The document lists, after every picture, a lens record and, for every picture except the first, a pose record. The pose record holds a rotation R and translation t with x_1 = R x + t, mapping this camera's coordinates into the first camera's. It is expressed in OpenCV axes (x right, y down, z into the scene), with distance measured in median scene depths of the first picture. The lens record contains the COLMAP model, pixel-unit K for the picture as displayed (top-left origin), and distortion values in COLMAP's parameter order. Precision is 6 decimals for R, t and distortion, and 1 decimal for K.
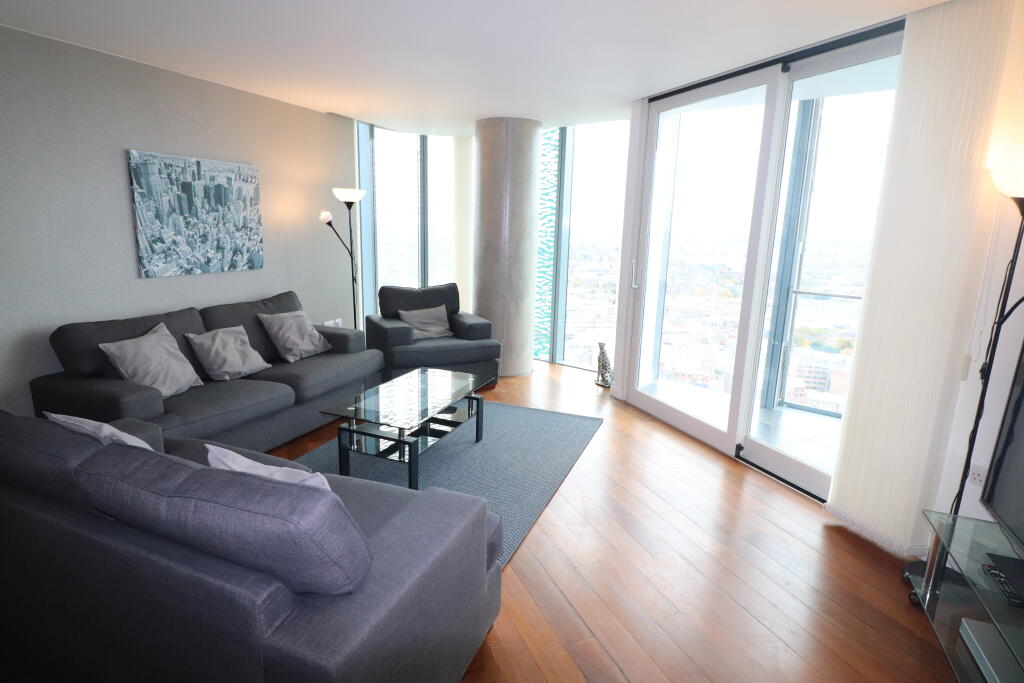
lens RADIAL K [[549.9, 0, 507.9], [0, 549.9, 340.5], [0, 0, 1]] dist [-0.008151, -0.000853]
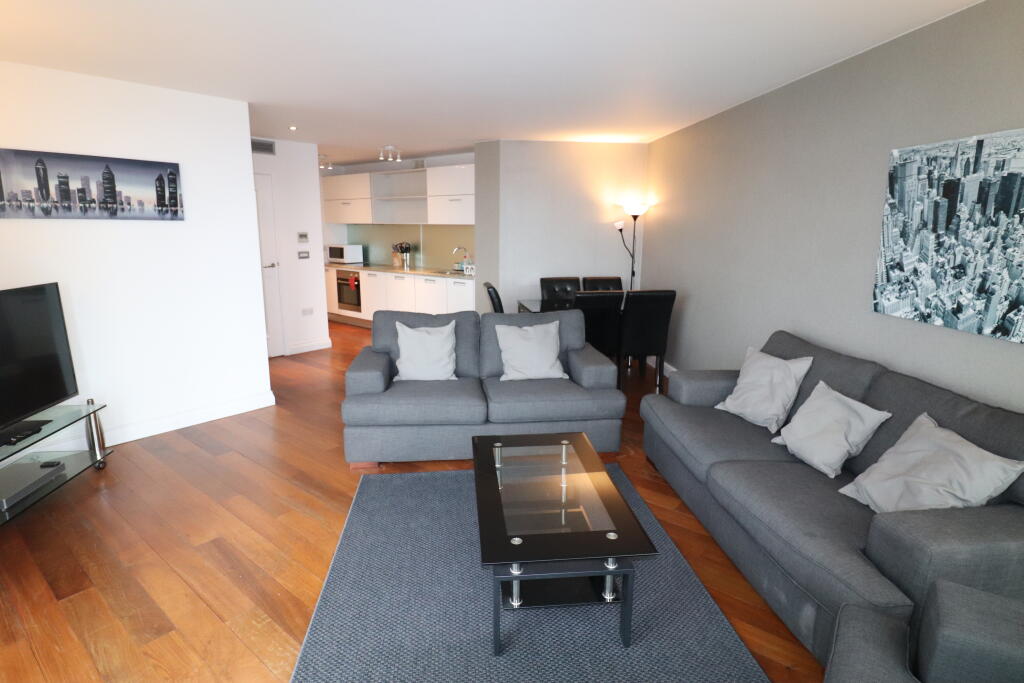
lens RADIAL K [[549.9, 0, 508.9], [0, 549.9, 340.4], [0, 0, 1]] dist [-0.008151, -0.000853]
pose [[-0.878604, 0.067421, -0.472767, 0.166617], [-0.128497, 0.920096, 0.370016, -0.282544], [0.459938, 0.385847, -0.799737, 1.321244]]
